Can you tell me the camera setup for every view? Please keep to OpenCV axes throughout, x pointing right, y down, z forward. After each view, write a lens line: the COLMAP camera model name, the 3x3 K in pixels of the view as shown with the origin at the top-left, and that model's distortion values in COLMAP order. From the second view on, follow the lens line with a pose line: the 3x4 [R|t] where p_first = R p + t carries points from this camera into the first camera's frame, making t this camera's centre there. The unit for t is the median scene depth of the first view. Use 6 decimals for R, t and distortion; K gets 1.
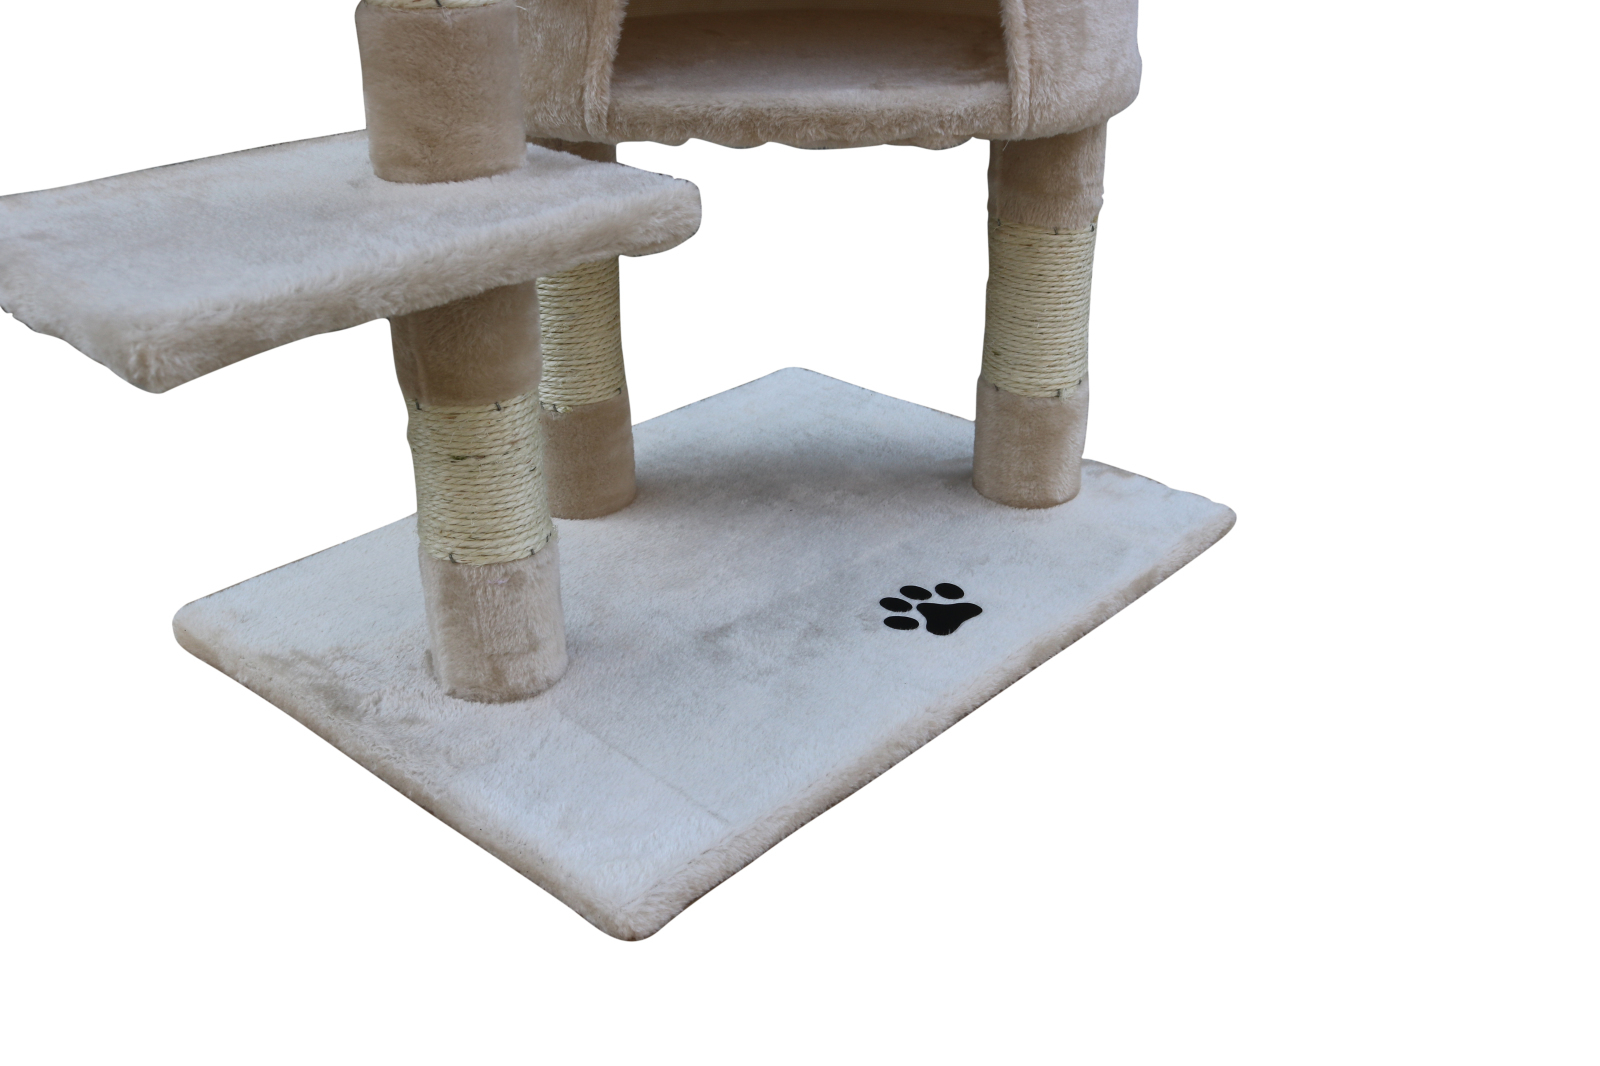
lens RADIAL K [[1579.3, 0, 800.0], [0, 1579.3, 533.0], [0, 0, 1]] dist [-0.108567, 0.005393]
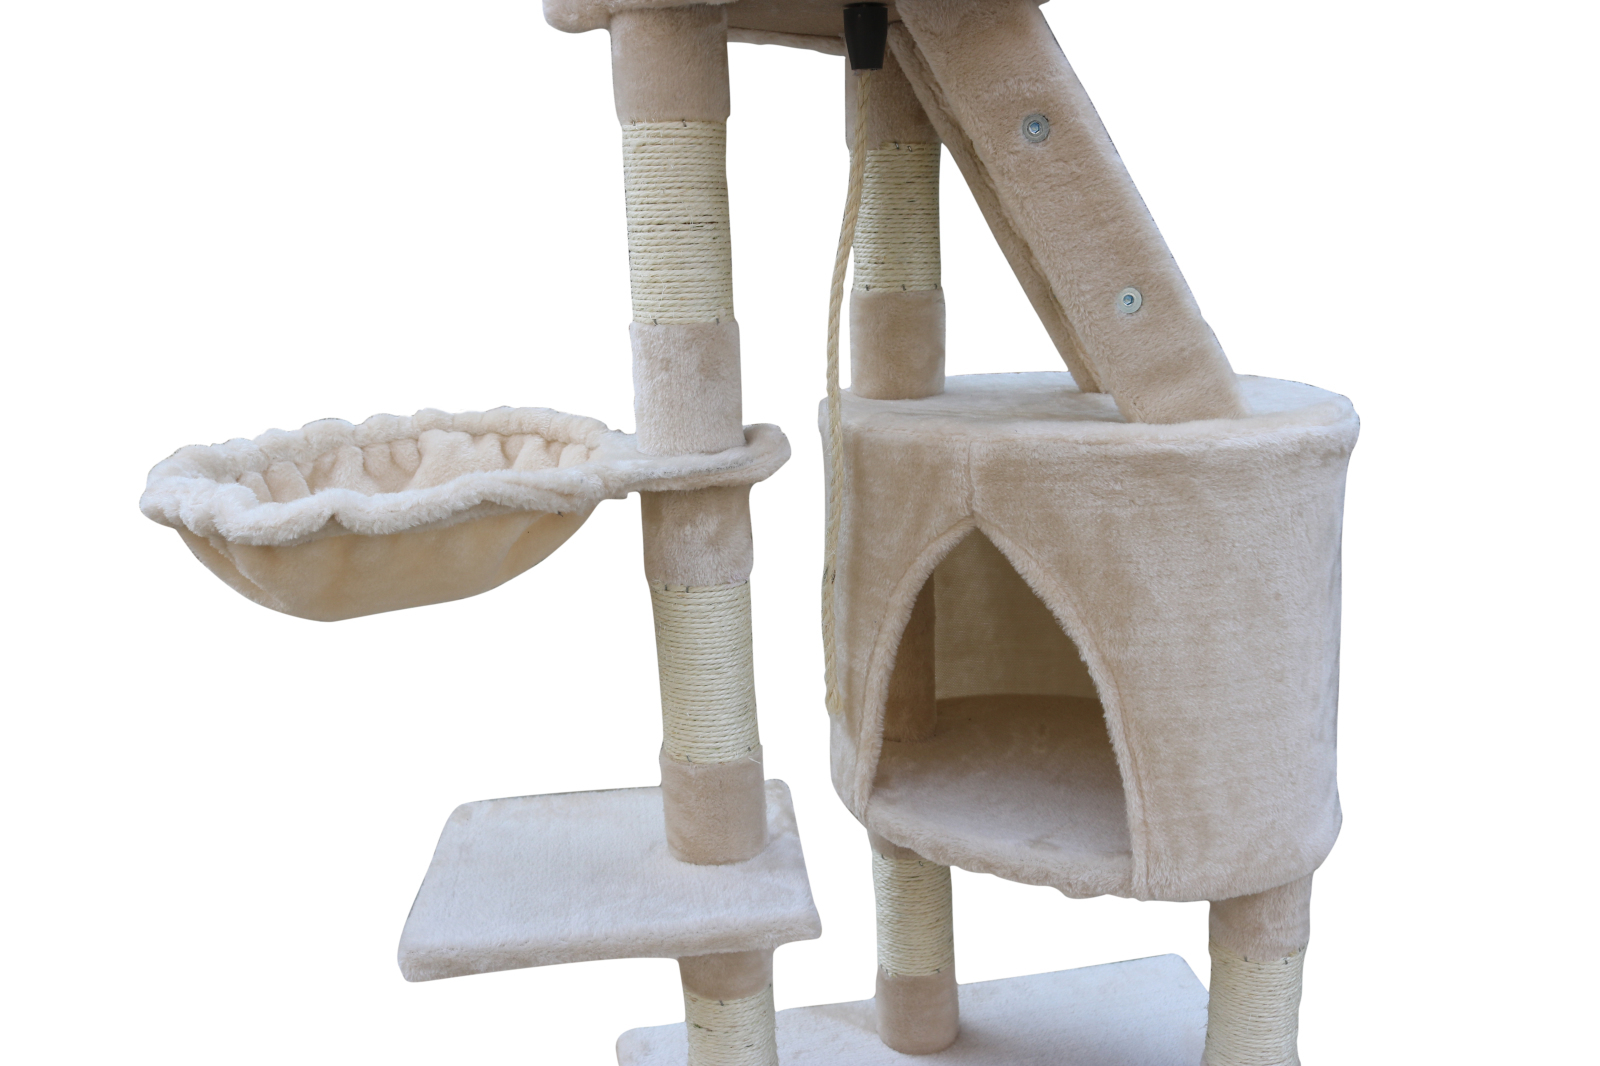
lens RADIAL K [[1314.2, 0, 800.0], [0, 1314.2, 533.0], [0, 0, 1]] dist [-0.132745, 0.000985]
pose [[0.766312, 0.110261, -0.632936, 0.551888], [-0.238854, 0.963443, -0.121349, -0.352677], [0.596418, 0.244171, 0.764635, -0.007624]]
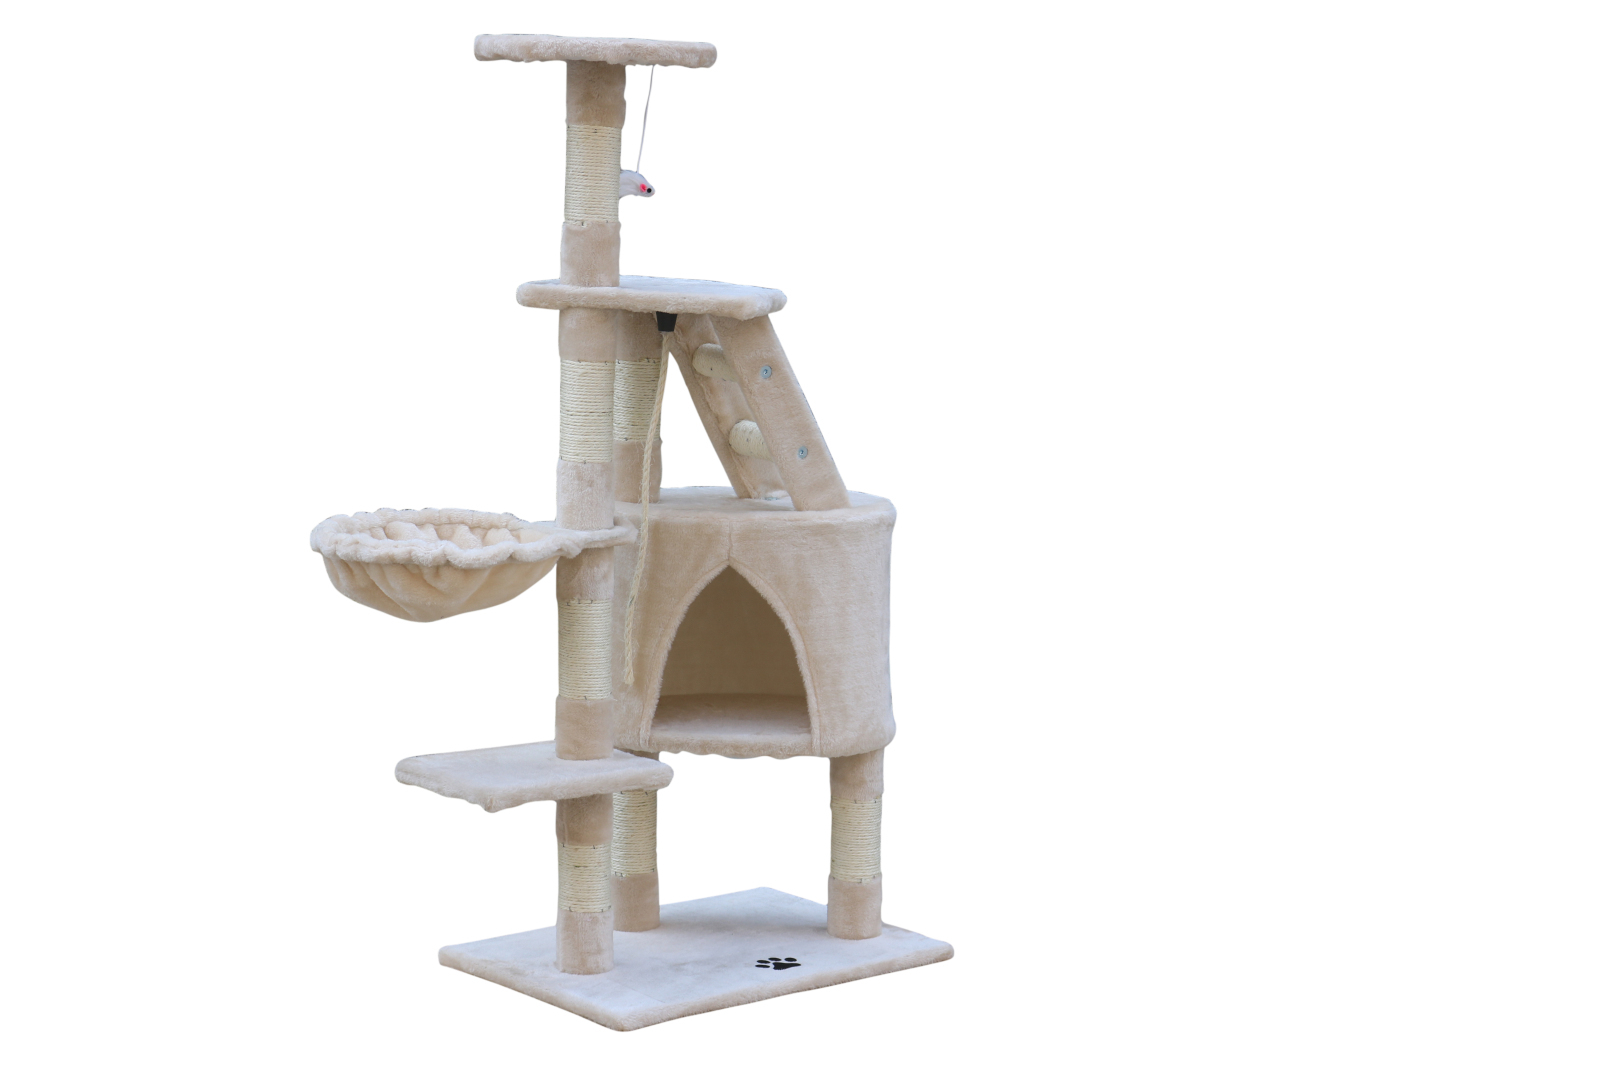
lens RADIAL K [[3436.2, 0, 800.0], [0, 3436.2, 533.0], [0, 0, 1]] dist [-0.049654, 0.073288]
pose [[0.988400, 0.032998, -0.148245, 0.900799], [-0.078937, 0.945524, -0.315837, 1.110988], [0.129748, 0.323876, 0.937161, -4.132202]]
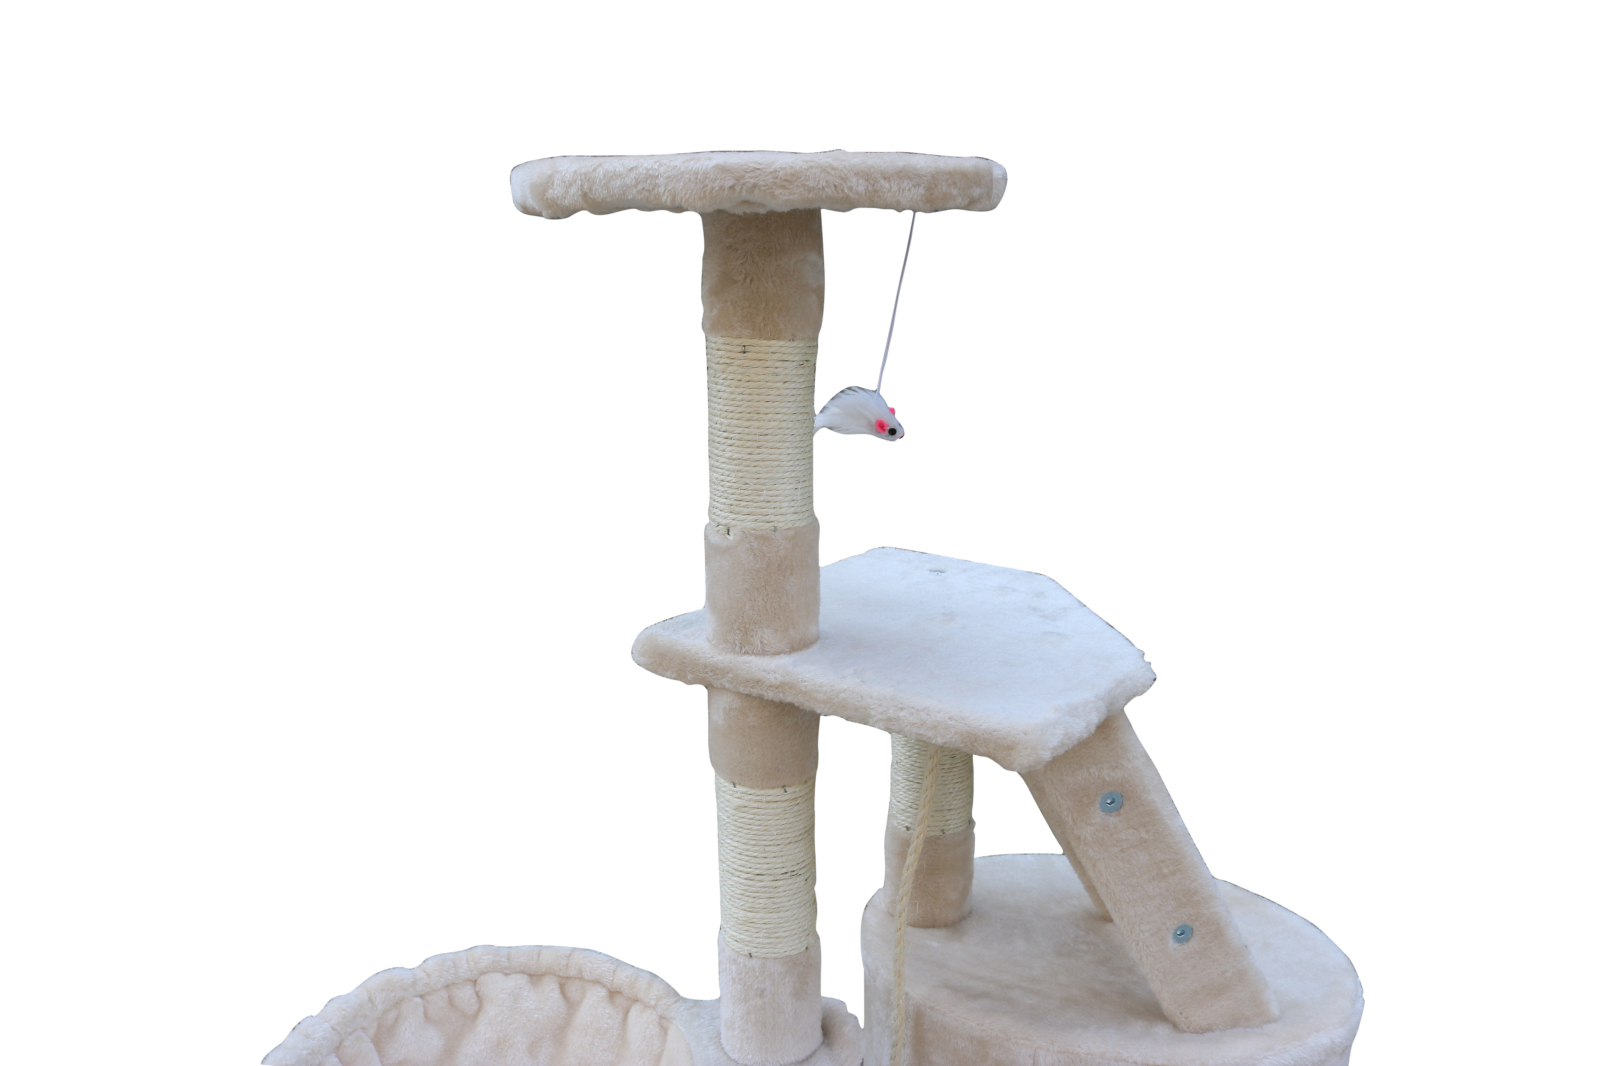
lens RADIAL K [[1360.0, 0, 800.0], [0, 1360.0, 533.0], [0, 0, 1]] dist [-0.112241, 0.004803]
pose [[0.848055, 0.099313, -0.520519, 0.385185], [-0.210301, 0.964691, -0.158573, -0.775904], [0.486392, 0.243944, 0.838996, -0.338385]]
